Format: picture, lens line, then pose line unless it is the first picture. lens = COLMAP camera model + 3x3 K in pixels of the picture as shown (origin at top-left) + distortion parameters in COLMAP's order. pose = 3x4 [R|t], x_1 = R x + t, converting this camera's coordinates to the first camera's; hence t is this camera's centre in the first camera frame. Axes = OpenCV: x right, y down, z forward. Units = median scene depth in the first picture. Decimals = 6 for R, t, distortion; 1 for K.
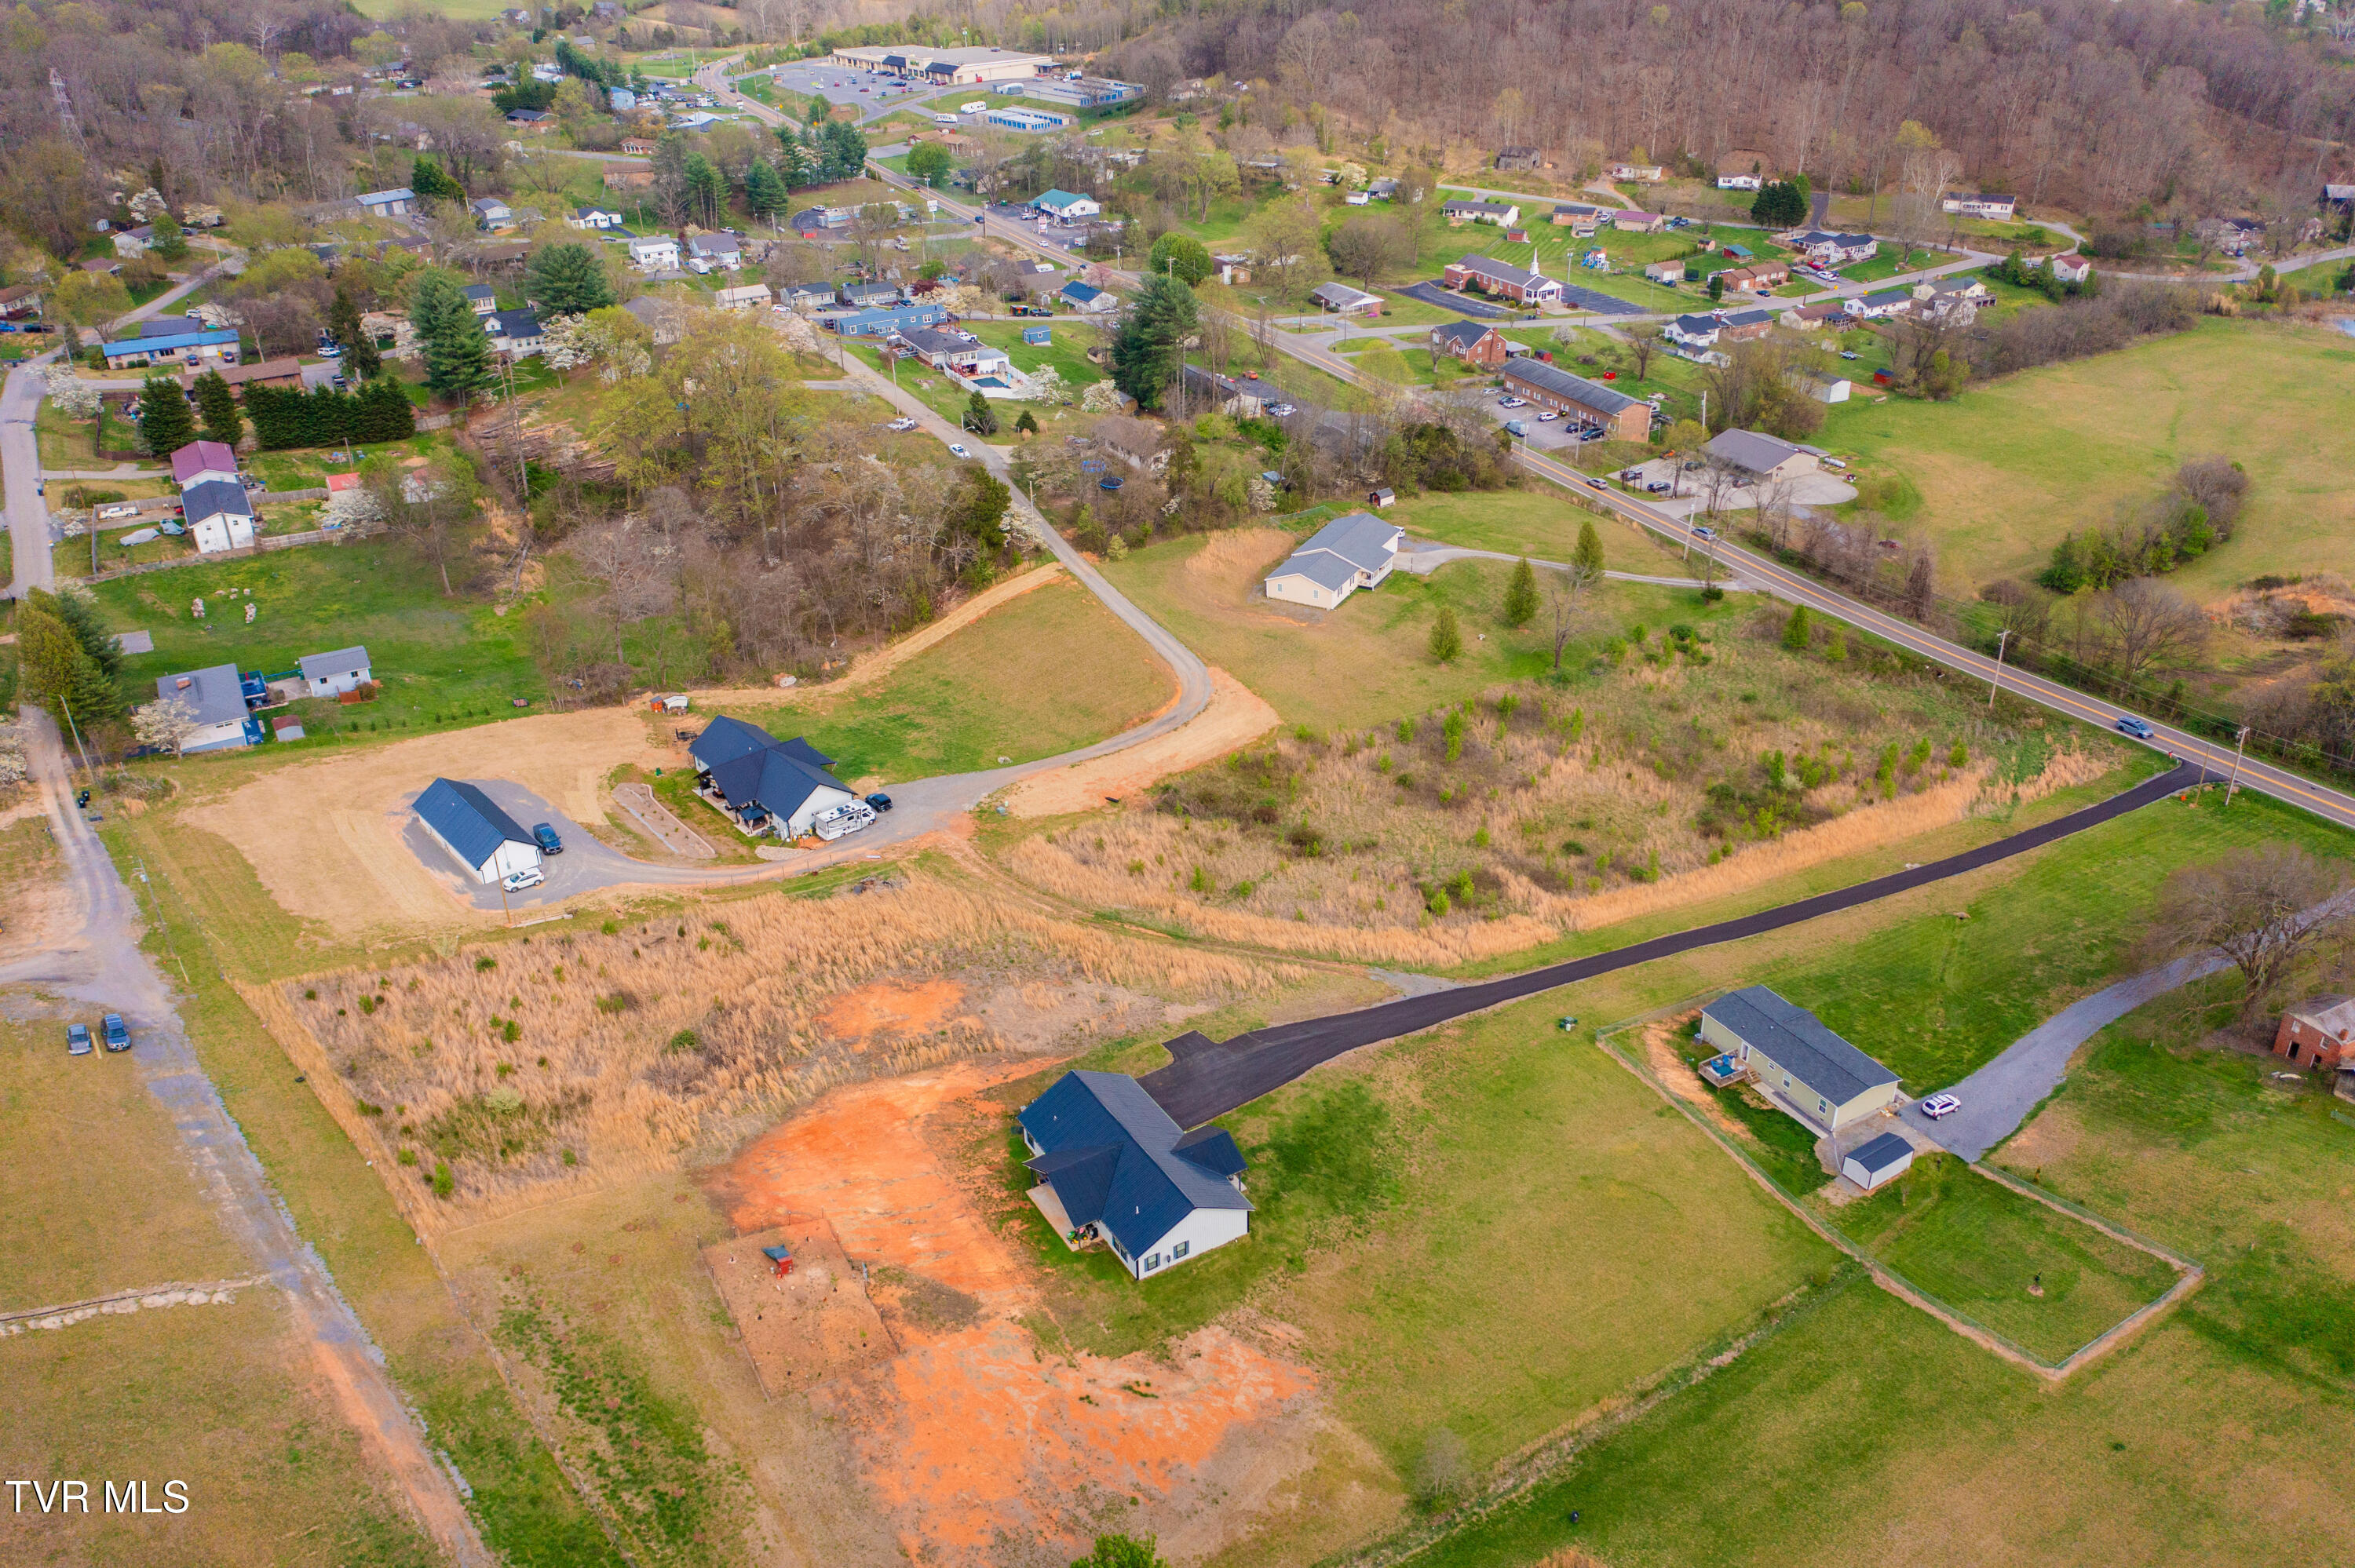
lens RADIAL K [[1870.5, 0, 1178.6], [0, 1870.5, 775.3], [0, 0, 1]] dist [-0.008172, 0.009805]
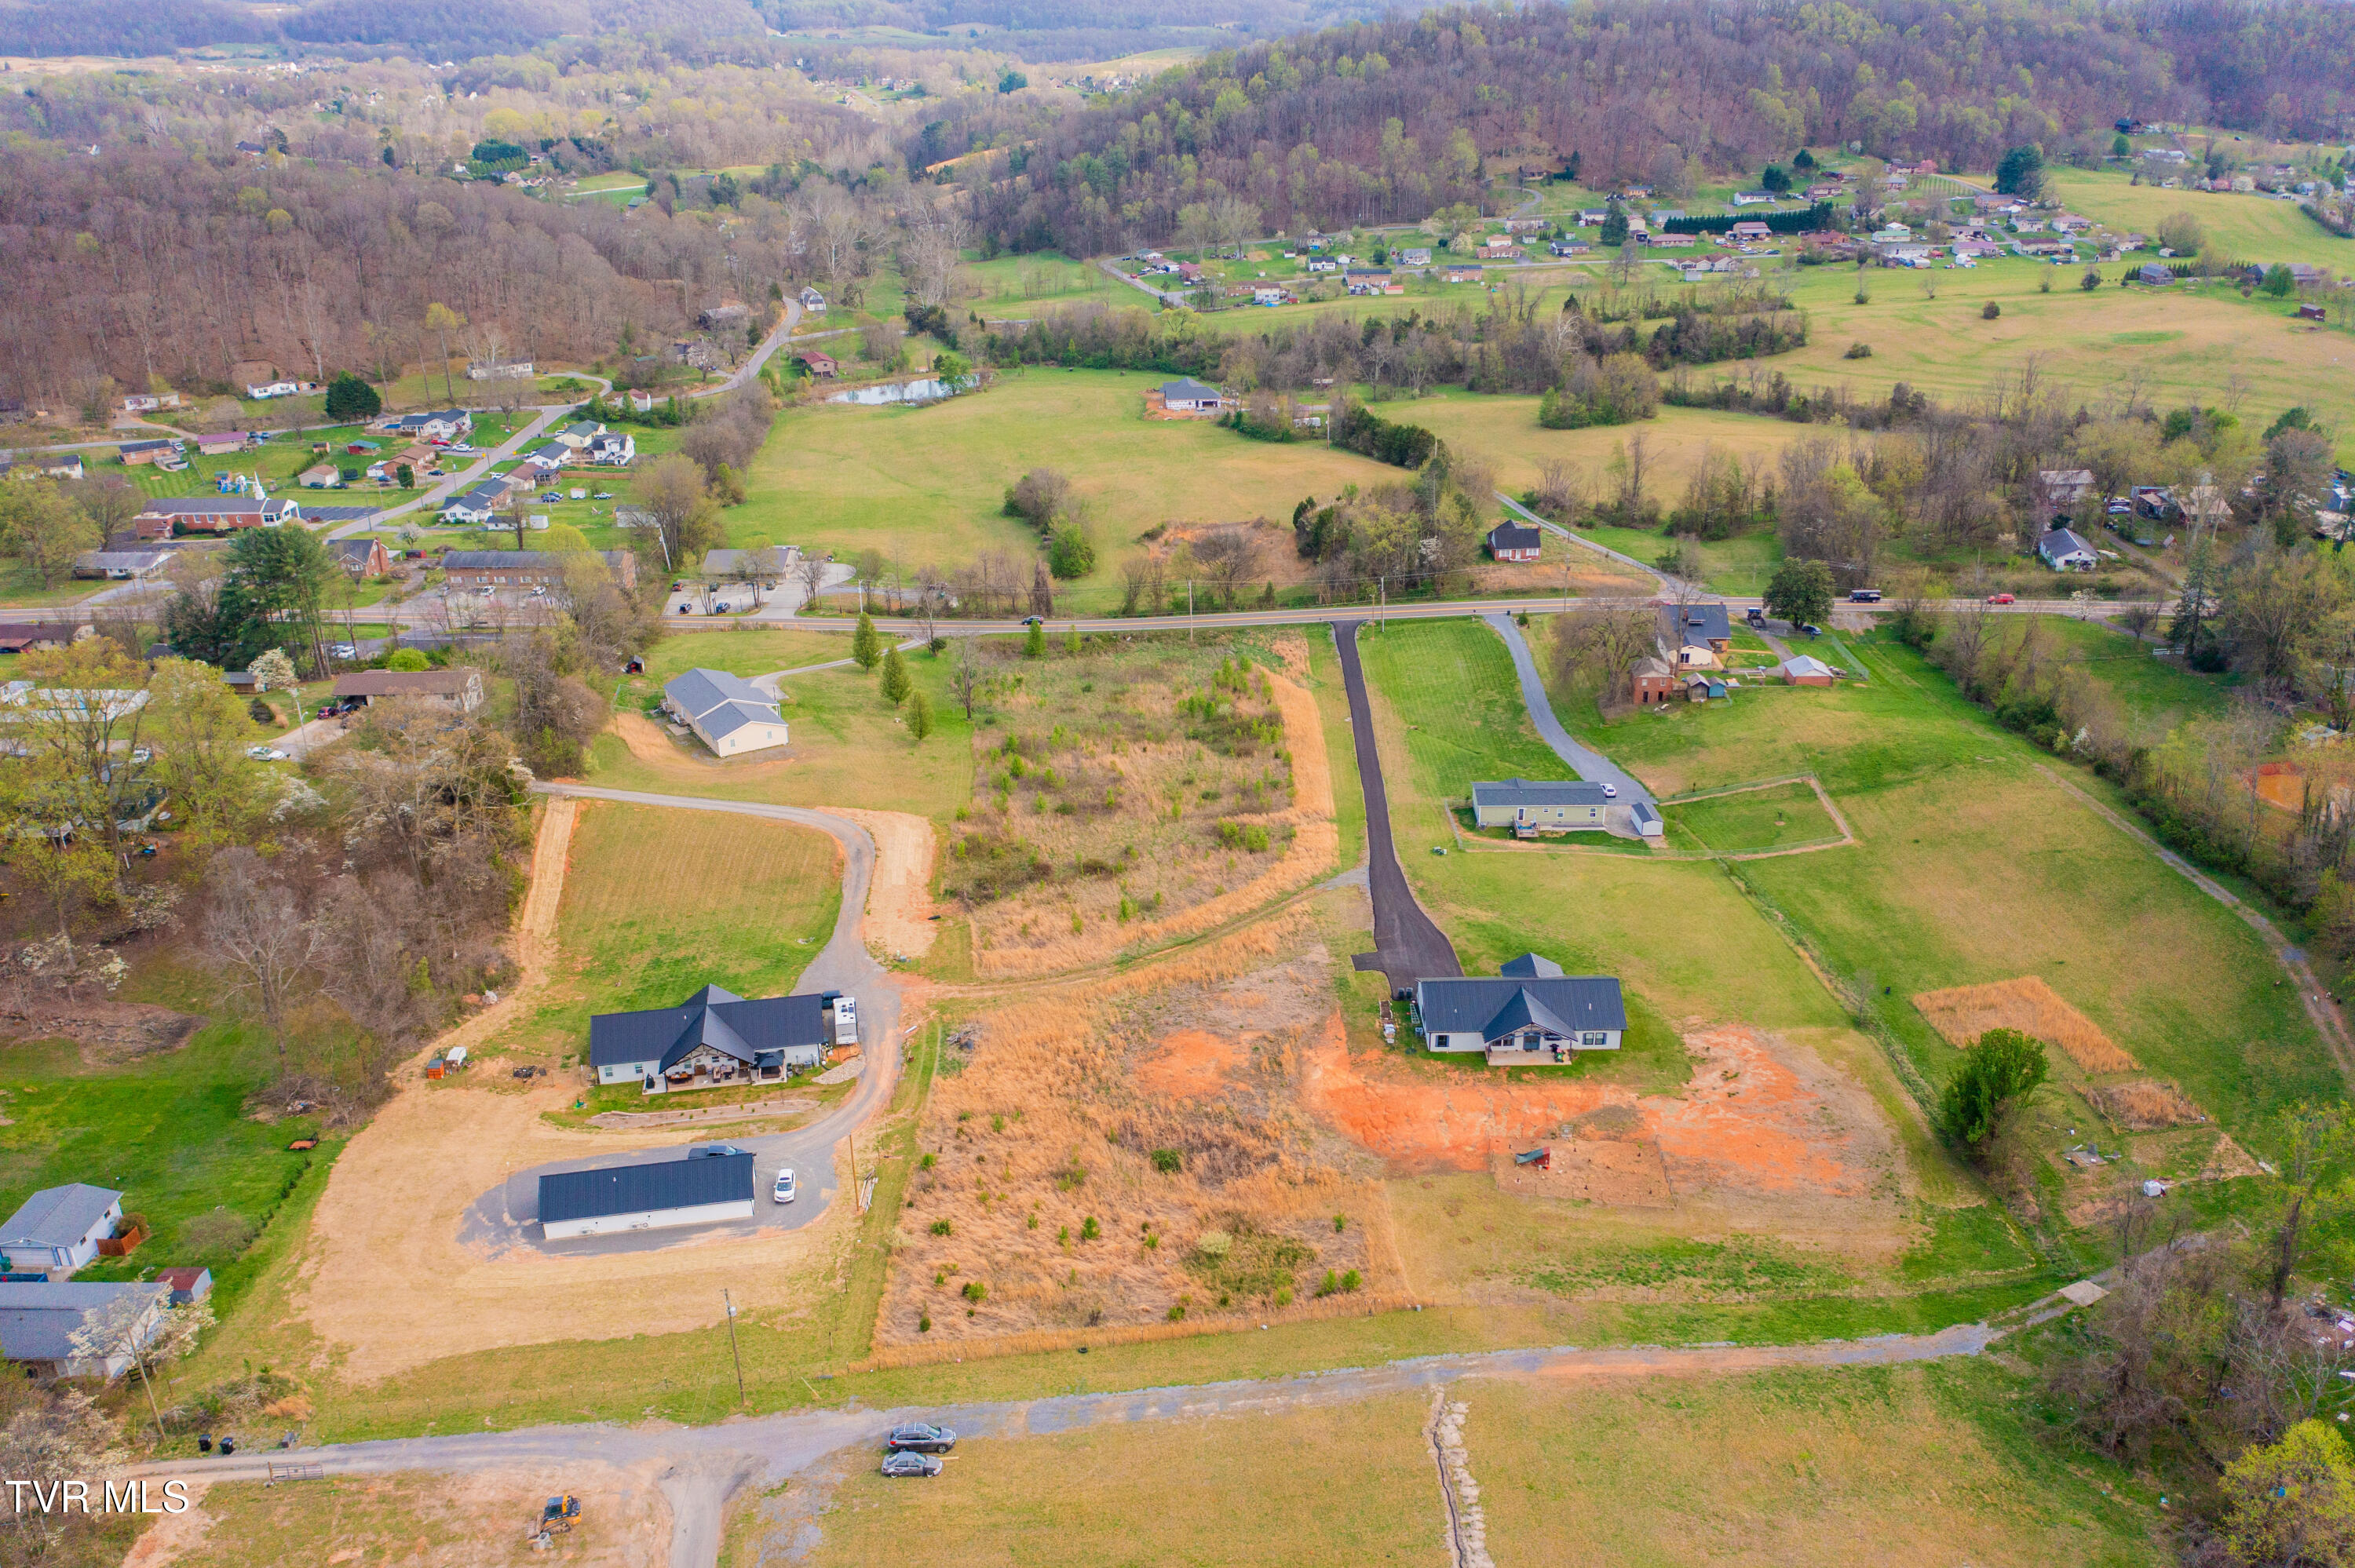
lens RADIAL K [[1870.5, 0, 1178.6], [0, 1870.5, 775.3], [0, 0, 1]] dist [-0.008172, 0.009805]
pose [[0.509938, -0.332951, 0.793162, -0.680867], [0.412941, 0.903616, 0.113829, -0.107303], [-0.754614, 0.269484, 0.598278, 0.229687]]
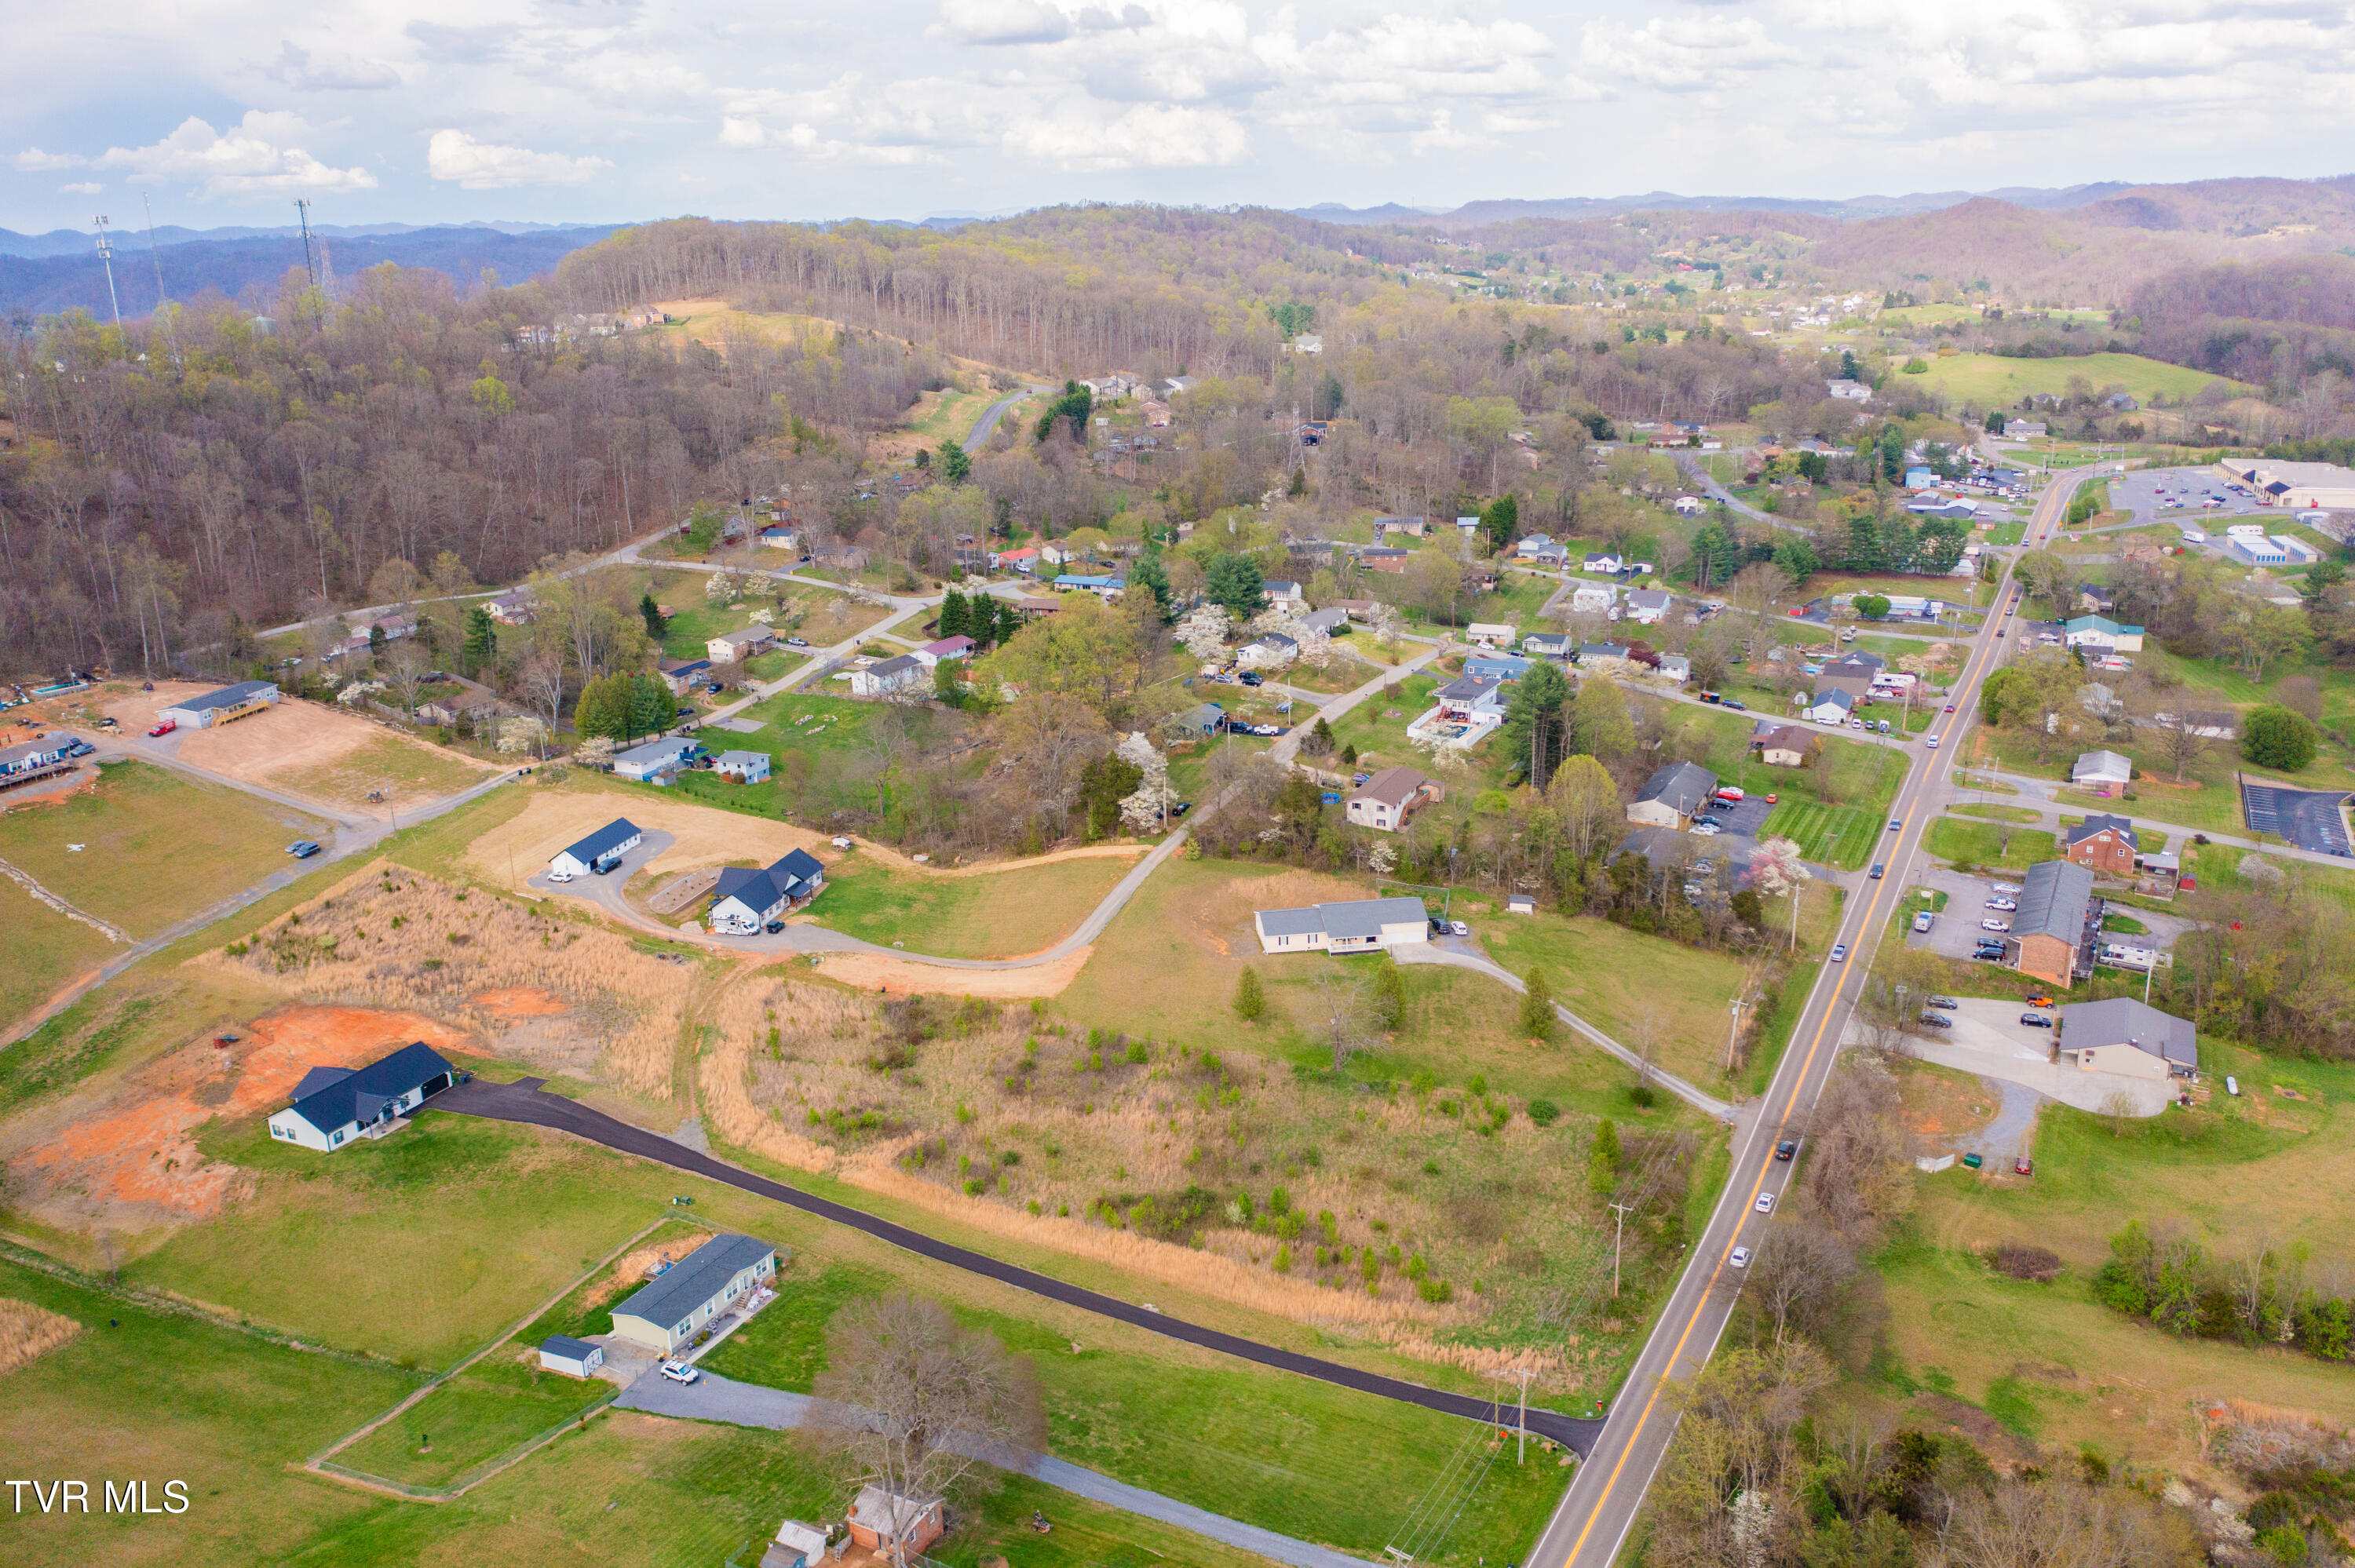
lens RADIAL K [[1870.5, 0, 1178.6], [0, 1870.5, 775.3], [0, 0, 1]] dist [-0.008172, 0.009805]
pose [[0.562194, 0.236164, -0.792568, 0.934669], [-0.372420, 0.927982, 0.012345, -0.188949], [0.738405, 0.288228, 0.609658, 0.299187]]
